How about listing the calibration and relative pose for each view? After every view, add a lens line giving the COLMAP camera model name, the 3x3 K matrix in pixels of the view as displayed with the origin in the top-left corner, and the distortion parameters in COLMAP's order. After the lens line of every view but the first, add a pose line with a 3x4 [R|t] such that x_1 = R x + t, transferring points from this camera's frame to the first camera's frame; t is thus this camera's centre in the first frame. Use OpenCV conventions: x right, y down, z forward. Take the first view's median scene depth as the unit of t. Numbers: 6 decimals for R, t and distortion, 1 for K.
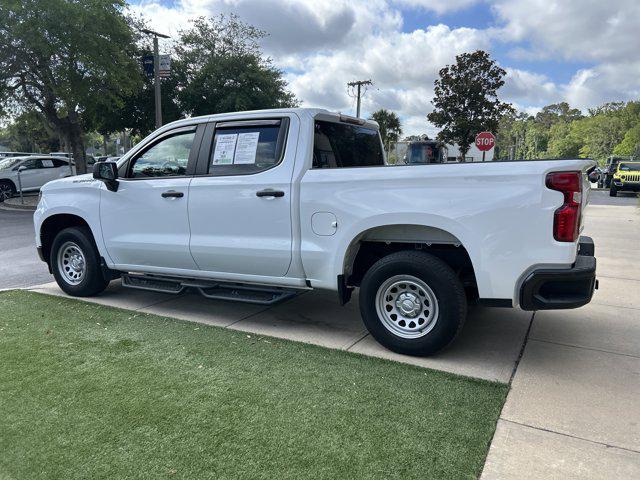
lens RADIAL K [[483.3, 0, 323.3], [0, 483.3, 243.9], [0, 0, 1]] dist [0.046119, -0.046255]
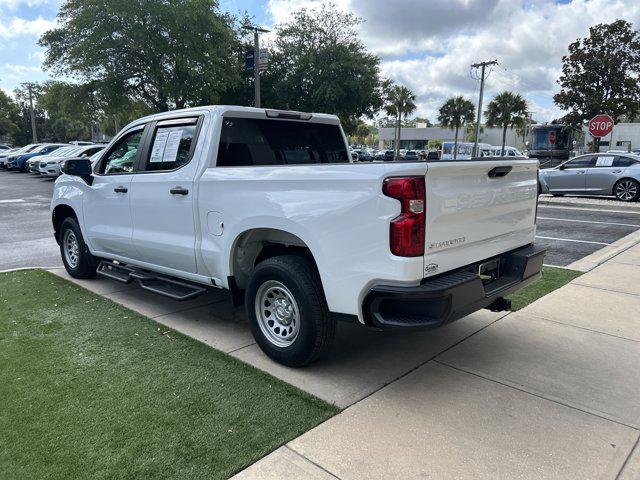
lens RADIAL K [[483.3, 0, 323.1], [0, 483.3, 244.4], [0, 0, 1]] dist [0.046119, -0.046255]
pose [[0.964243, 0.043867, -0.261364, 0.397132], [-0.036803, 0.998814, 0.031866, -0.032168], [0.262452, -0.021108, 0.964714, 0.082495]]
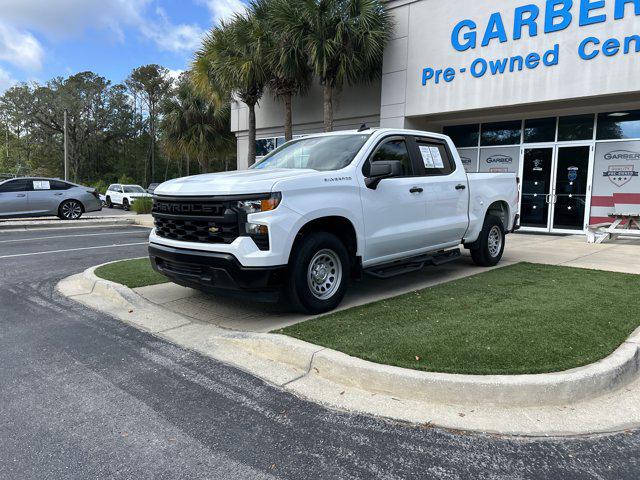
lens RADIAL K [[483.3, 0, 324.7], [0, 483.3, 239.5], [0, 0, 1]] dist [0.046119, -0.046255]
pose [[0.254176, -0.098235, 0.962156, -1.566630], [0.145600, 0.987377, 0.062346, -0.086937], [-0.956136, 0.124243, 0.265271, 0.900626]]
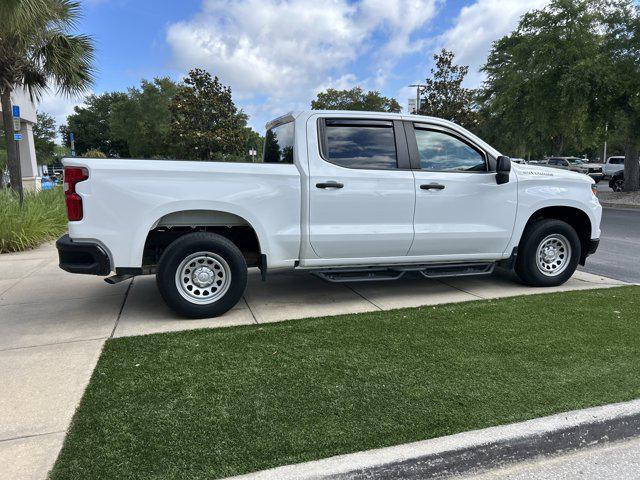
lens RADIAL K [[483.3, 0, 323.2], [0, 483.3, 244.3], [0, 0, 1]] dist [0.046119, -0.046255]
pose [[-0.702548, 0.118975, -0.701620, 0.837102], [-0.101578, 0.959065, 0.264343, -0.296382], [0.704349, 0.256983, -0.661704, 1.948308]]
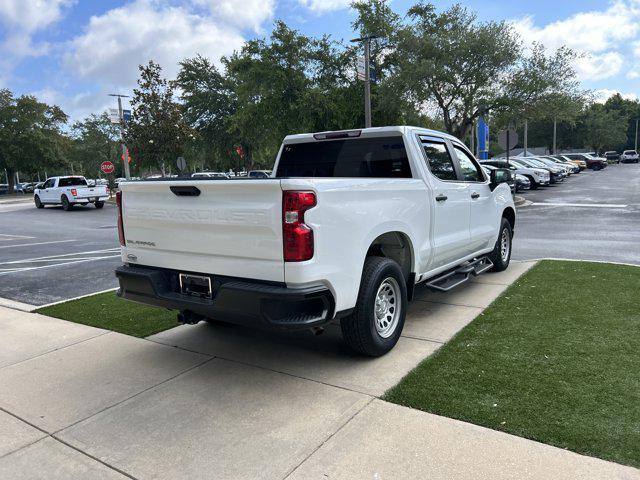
lens RADIAL K [[483.3, 0, 321.2], [0, 483.3, 236.3], [0, 0, 1]] dist [0.046119, -0.046255]
pose [[-0.096692, 0.132857, -0.986408, 1.178239], [-0.123440, 0.981799, 0.144336, -0.189044], [0.987630, 0.135718, -0.078532, 1.104428]]
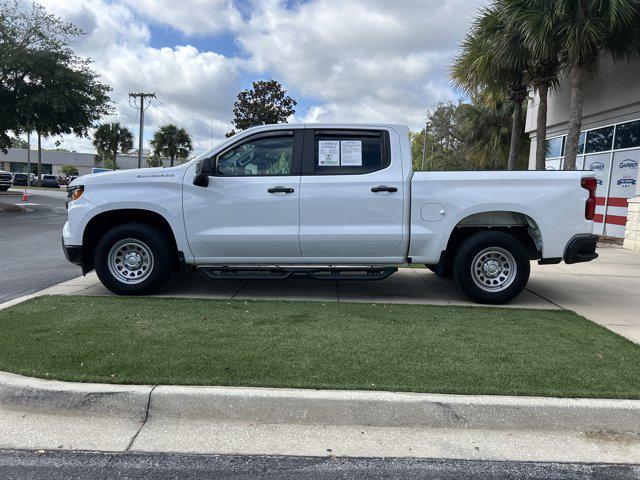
lens RADIAL K [[483.3, 0, 321.9], [0, 483.3, 240.2], [0, 0, 1]] dist [0.046119, -0.046255]
pose [[0.883592, -0.021696, 0.467755, -0.743836], [0.043161, 0.998447, -0.035219, 0.056743], [-0.466265, 0.051308, 0.883156, -0.025039]]
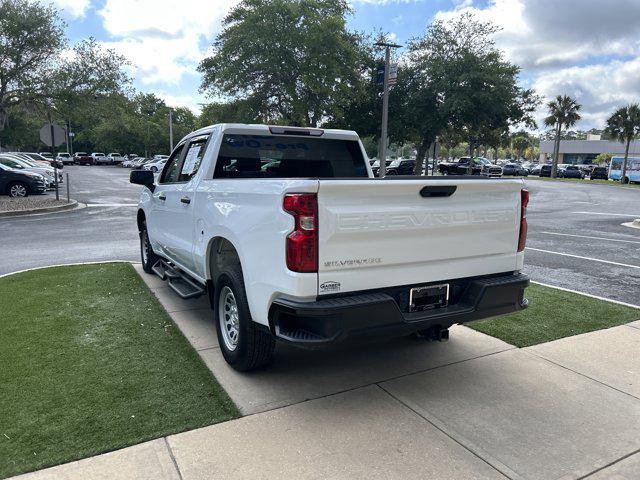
lens RADIAL K [[483.3, 0, 323.9], [0, 483.3, 243.3], [0, 0, 1]] dist [0.046119, -0.046255]
pose [[0.836888, 0.093693, -0.539295, 0.687126], [-0.095667, 0.995114, 0.024426, -0.055373], [0.538949, 0.031151, 0.841762, 0.194933]]
